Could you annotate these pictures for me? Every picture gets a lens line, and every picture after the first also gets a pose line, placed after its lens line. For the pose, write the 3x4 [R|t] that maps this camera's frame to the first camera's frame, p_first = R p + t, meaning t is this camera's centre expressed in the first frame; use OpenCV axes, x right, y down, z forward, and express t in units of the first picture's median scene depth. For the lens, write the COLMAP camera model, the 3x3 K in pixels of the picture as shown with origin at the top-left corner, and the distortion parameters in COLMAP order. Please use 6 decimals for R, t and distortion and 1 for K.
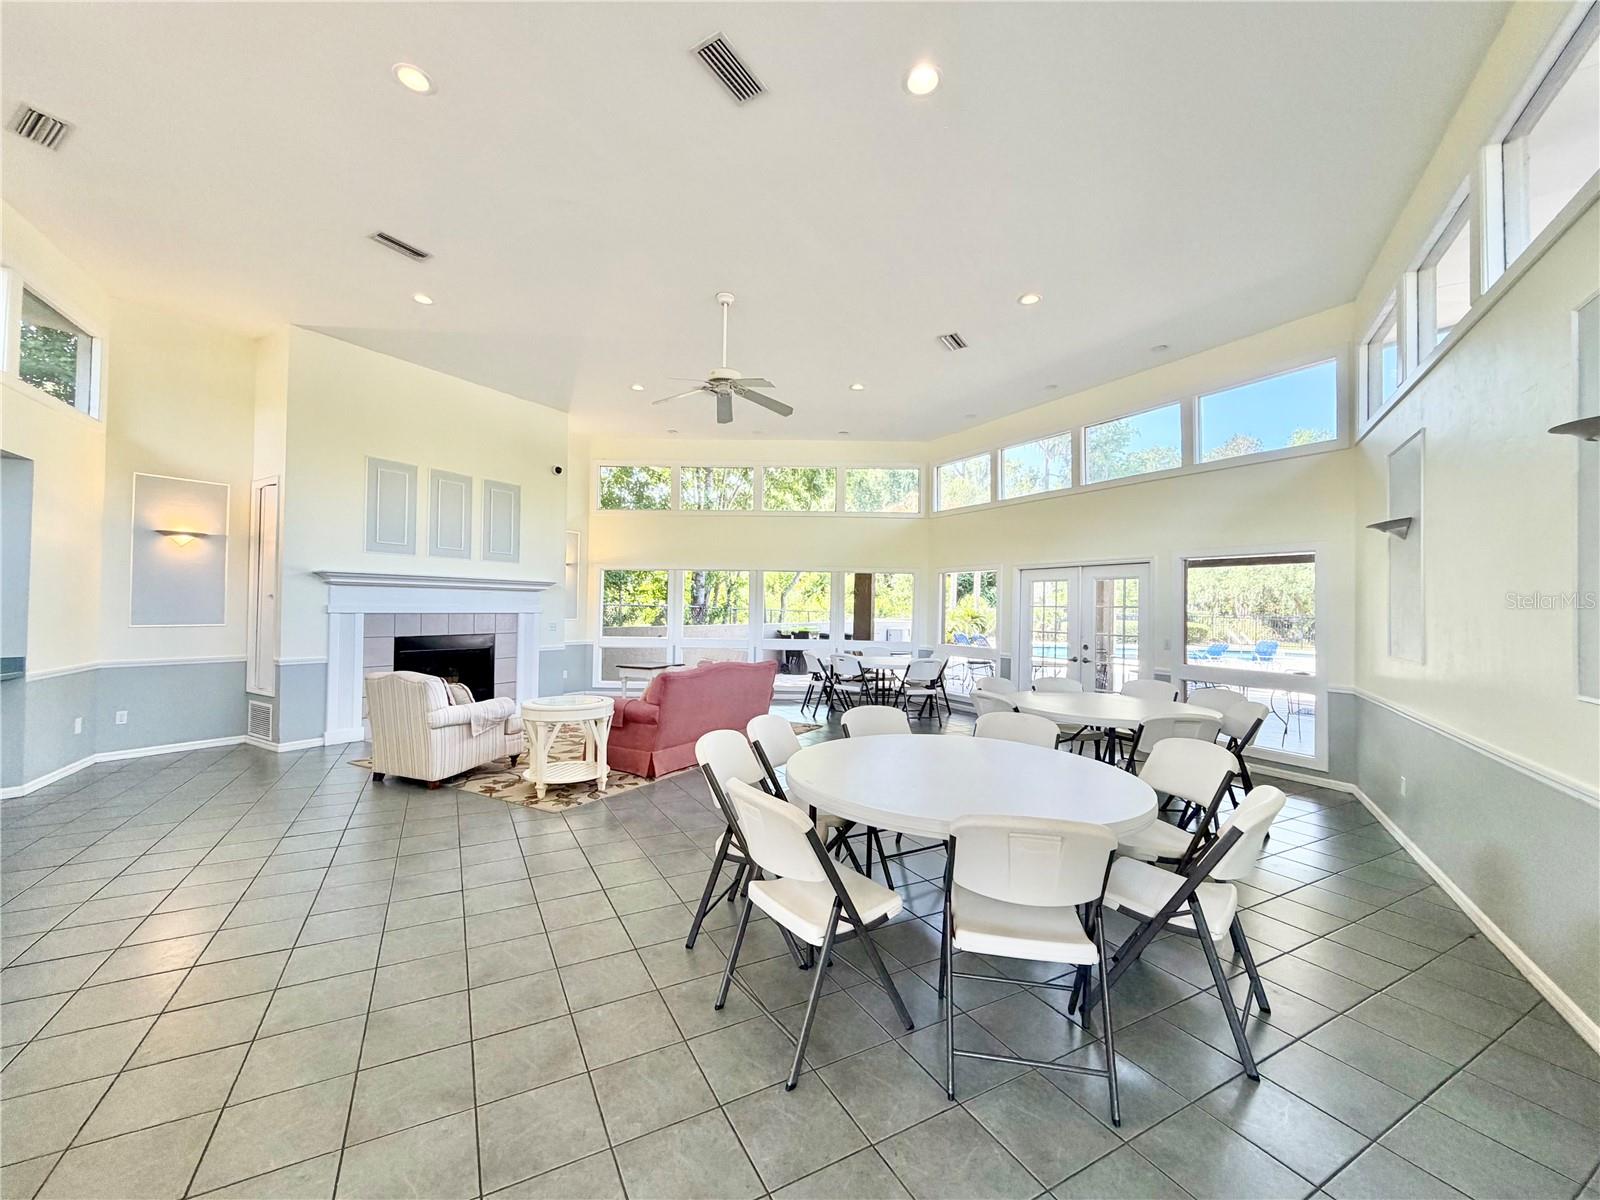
lens RADIAL K [[640.5, 0, 783.2], [0, 640.5, 600.3], [0, 0, 1]] dist [-0.002246, -0.000490]
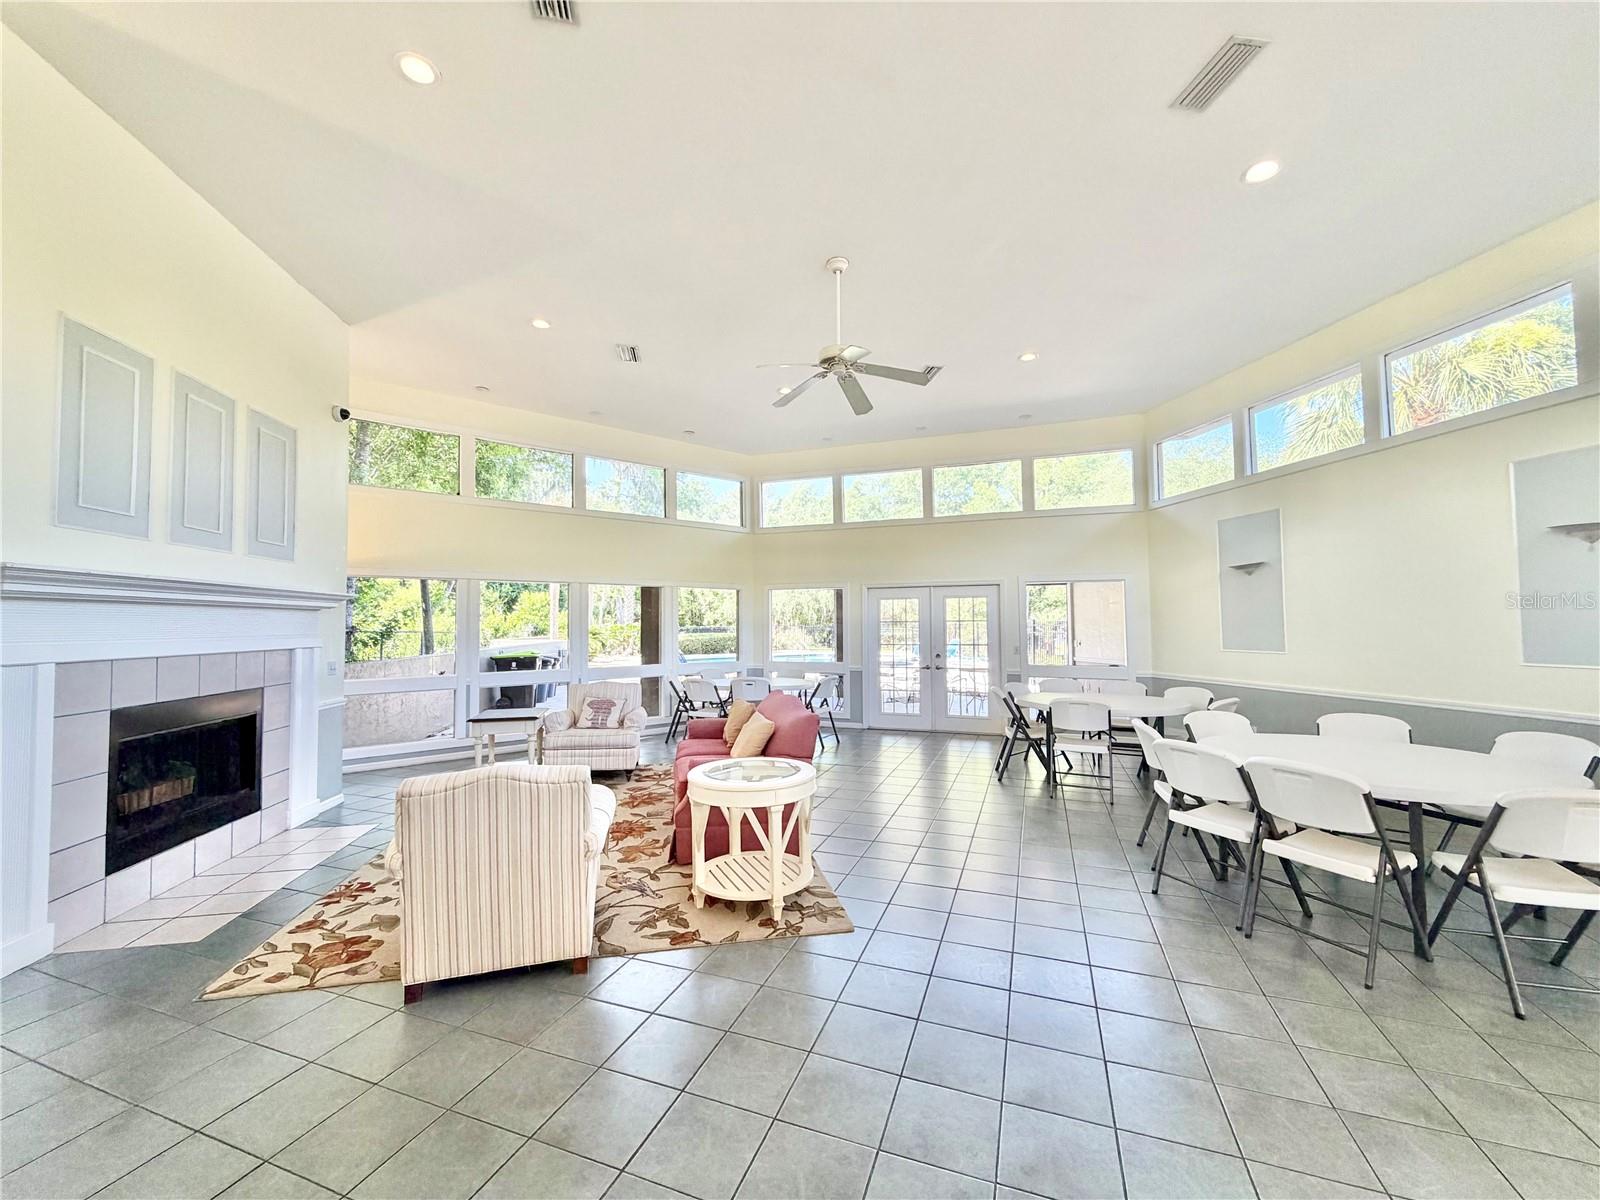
lens RADIAL K [[640.5, 0, 790.8], [0, 640.5, 605.5], [0, 0, 1]] dist [-0.002246, -0.000490]
pose [[0.754577, -0.002069, 0.656209, -0.490911], [0.010477, 0.999906, -0.008894, -0.009355], [-0.656128, 0.013586, 0.754527, 0.290545]]
